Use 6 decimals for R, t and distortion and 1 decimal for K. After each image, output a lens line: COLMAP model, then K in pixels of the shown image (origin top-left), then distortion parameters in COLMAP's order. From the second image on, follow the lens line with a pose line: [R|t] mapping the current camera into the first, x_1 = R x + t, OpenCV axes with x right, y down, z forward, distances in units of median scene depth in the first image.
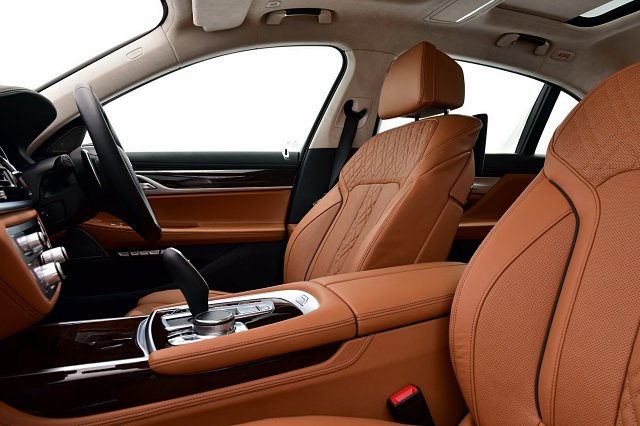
lens RADIAL K [[435.6, 0, 320.5], [0, 435.6, 213.3], [0, 0, 1]] dist [0.009015, -0.009221]
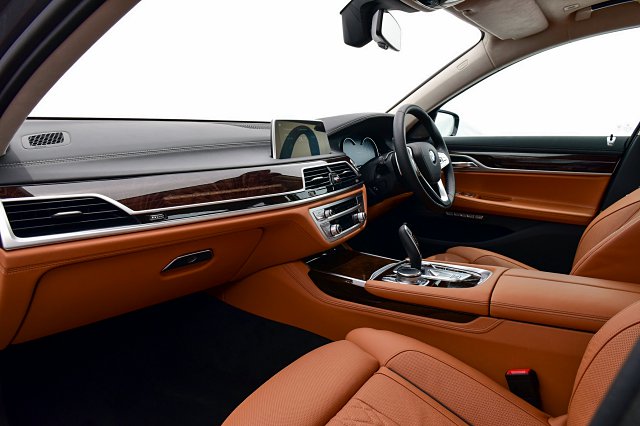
lens RADIAL K [[435.6, 0, 320.5], [0, 435.6, 212.7], [0, 0, 1]] dist [0.009015, -0.009221]
pose [[0.565897, 0.177732, -0.805091, 0.459789], [-0.057180, 0.982598, 0.176727, -0.138604], [0.822491, -0.053974, 0.566212, -0.111166]]
